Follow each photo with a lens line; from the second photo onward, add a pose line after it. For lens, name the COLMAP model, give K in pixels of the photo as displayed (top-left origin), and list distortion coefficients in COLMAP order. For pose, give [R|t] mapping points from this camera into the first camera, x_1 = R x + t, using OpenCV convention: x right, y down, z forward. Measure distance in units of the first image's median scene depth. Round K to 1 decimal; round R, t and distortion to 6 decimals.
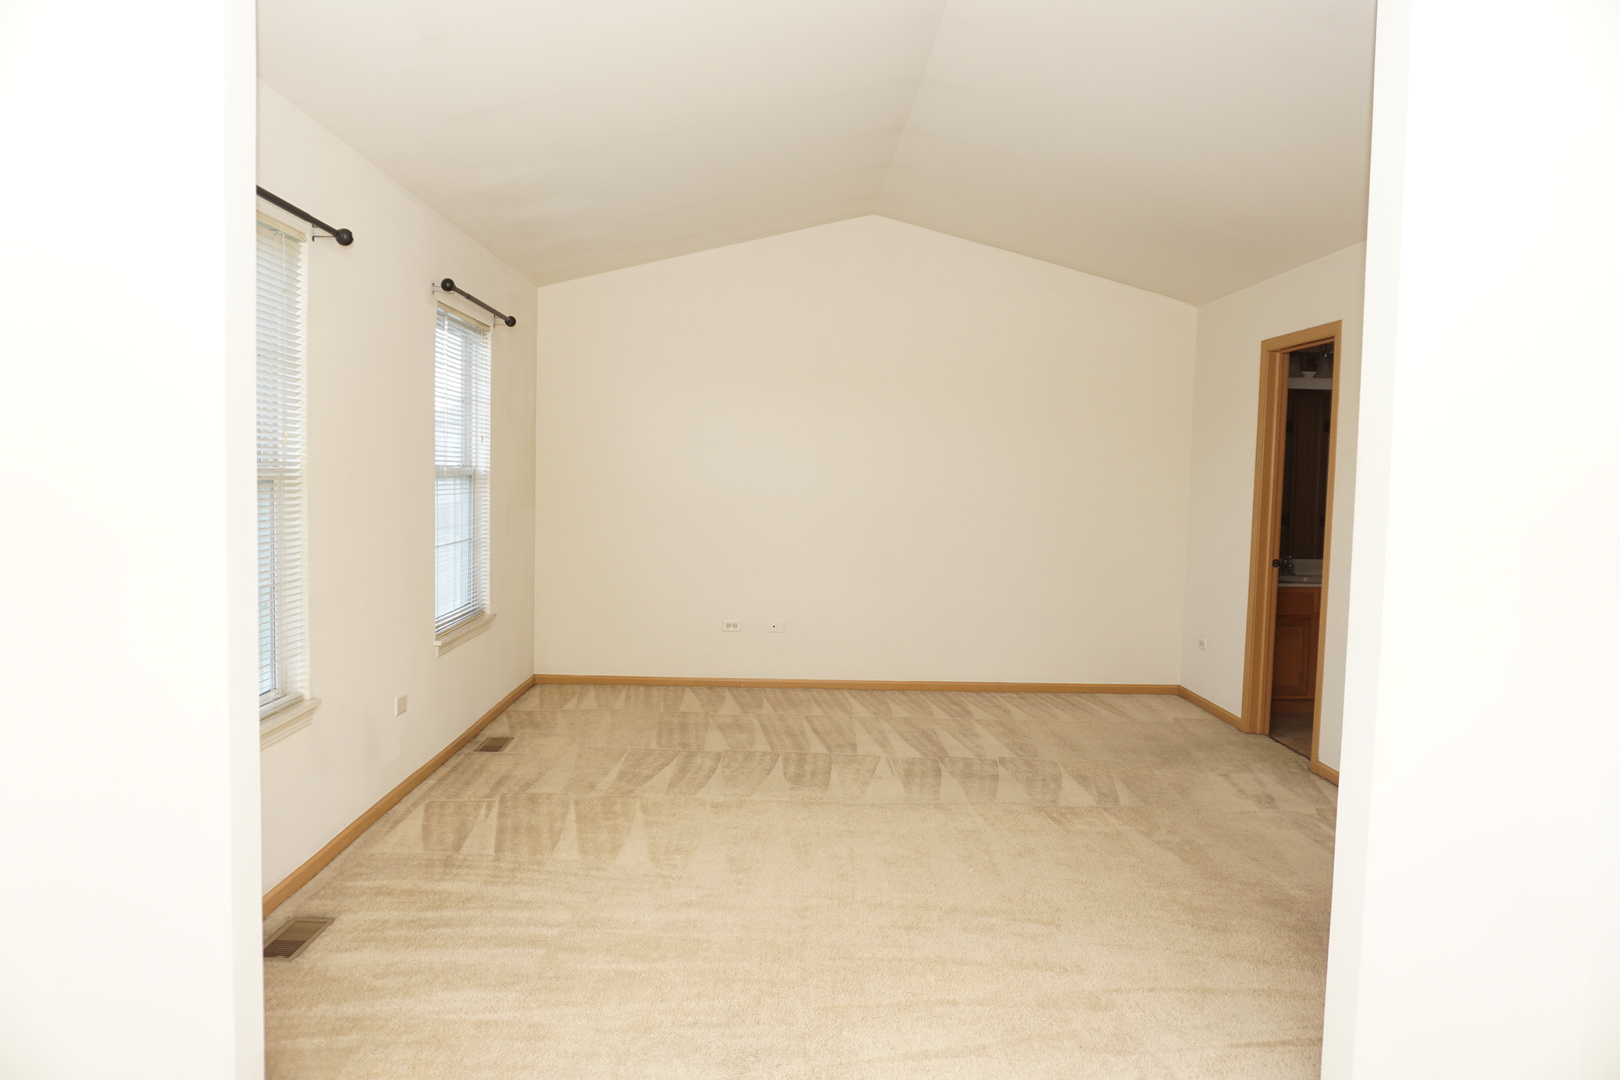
lens RADIAL K [[1082.9, 0, 814.7], [0, 1082.9, 541.9], [0, 0, 1]] dist [-0.051235, 0.028963]
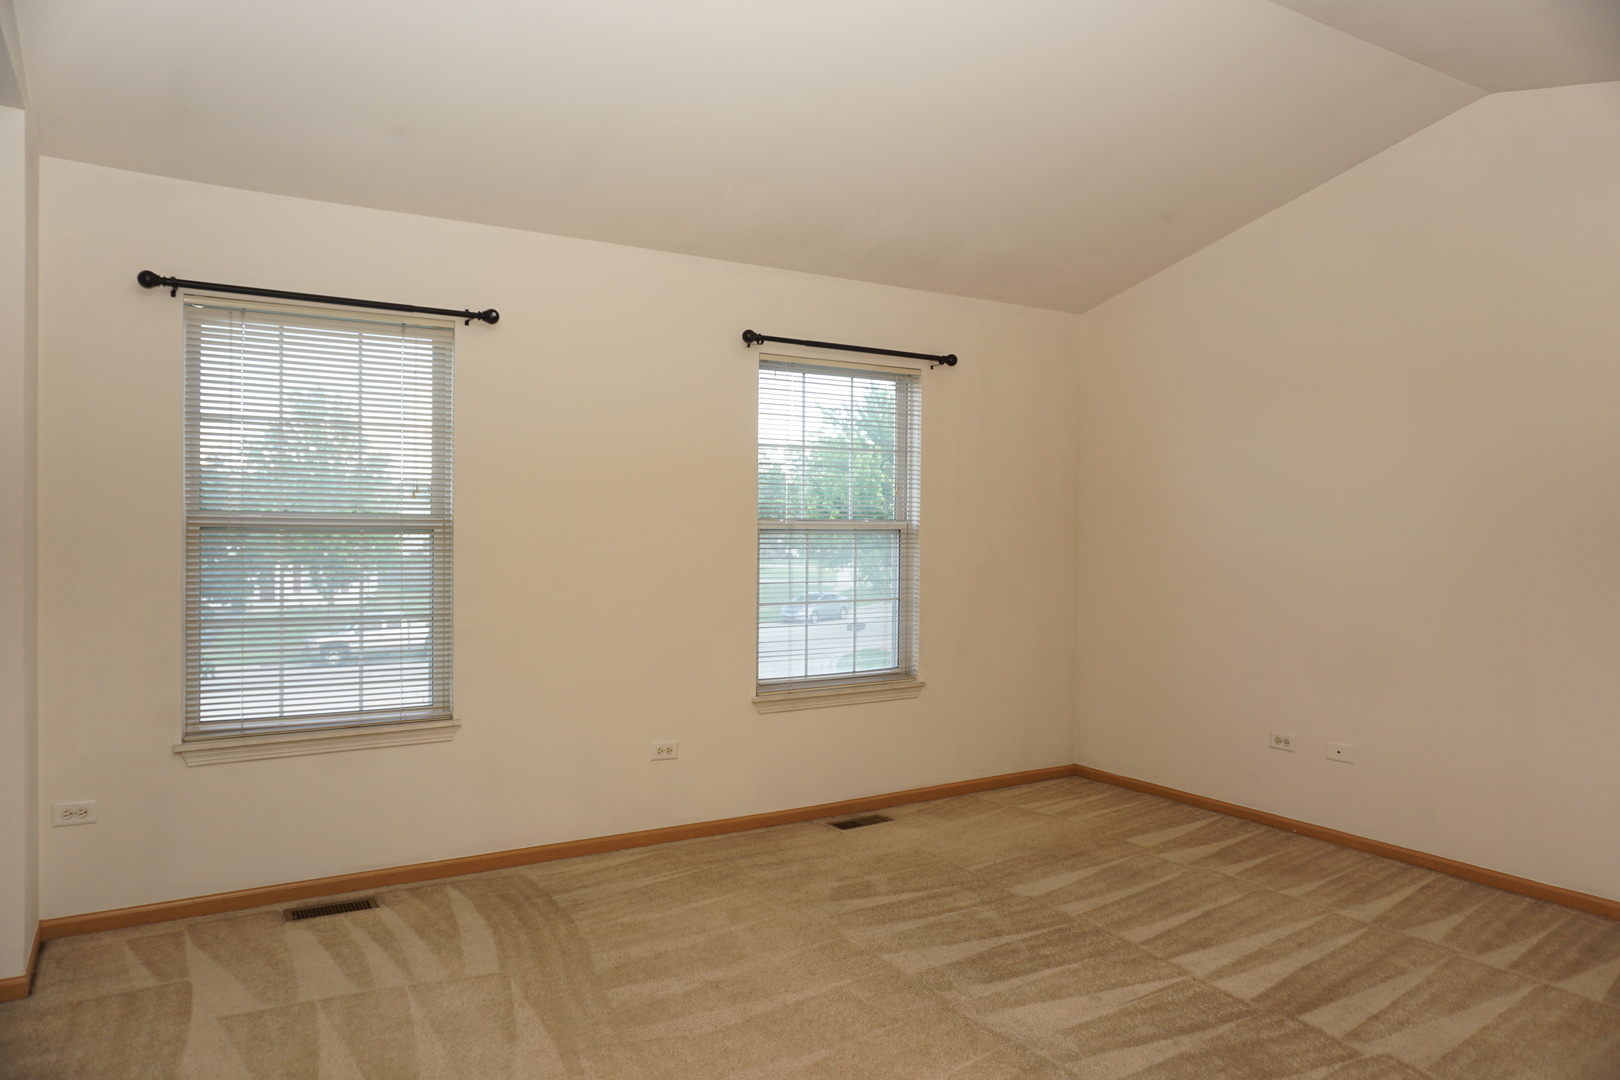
lens RADIAL K [[1082.9, 0, 814.7], [0, 1082.9, 541.9], [0, 0, 1]] dist [-0.051235, 0.028963]
pose [[0.503437, -0.005176, -0.864017, 0.507787], [-0.050643, 0.998086, -0.035487, -0.016129], [0.862547, 0.061622, 0.502211, 0.519591]]
